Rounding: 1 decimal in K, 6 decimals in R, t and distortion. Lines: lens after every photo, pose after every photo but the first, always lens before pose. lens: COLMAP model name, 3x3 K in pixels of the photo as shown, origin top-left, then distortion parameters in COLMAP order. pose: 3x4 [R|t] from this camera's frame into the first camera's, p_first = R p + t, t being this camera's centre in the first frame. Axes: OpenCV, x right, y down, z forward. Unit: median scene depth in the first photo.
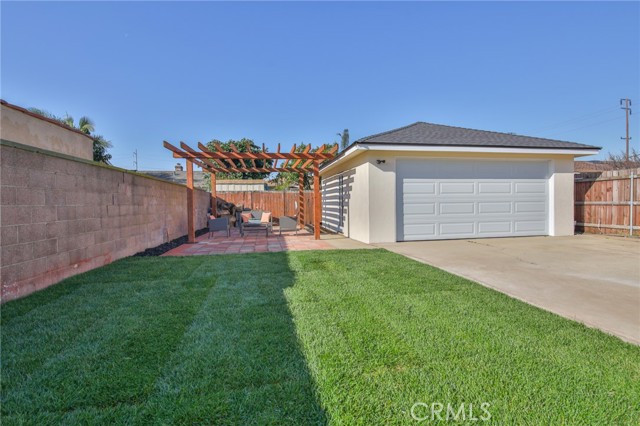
lens RADIAL K [[296.0, 0, 320.4], [0, 296.0, 208.3], [0, 0, 1]] dist [-0.005406, -0.001229]
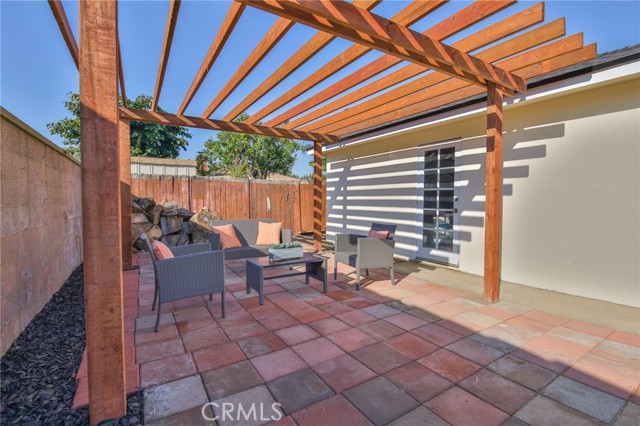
lens RADIAL K [[296.0, 0, 320.8], [0, 296.0, 209.9], [0, 0, 1]] dist [-0.005406, -0.001229]
pose [[0.932010, 0.001764, 0.362429, -0.531903], [-0.008905, 0.999798, 0.018033, -0.026355], [-0.362324, -0.020035, 0.931837, 1.104552]]
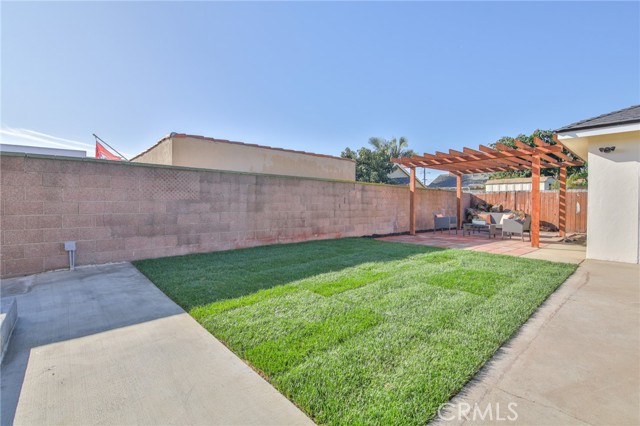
lens RADIAL K [[296.0, 0, 321.8], [0, 296.0, 209.9], [0, 0, 1]] dist [-0.005406, -0.001229]
pose [[0.524643, 0.030521, -0.850775, 0.609793], [-0.026180, 0.999463, 0.019711, -0.005224], [0.850920, 0.011932, 0.525160, 0.019590]]
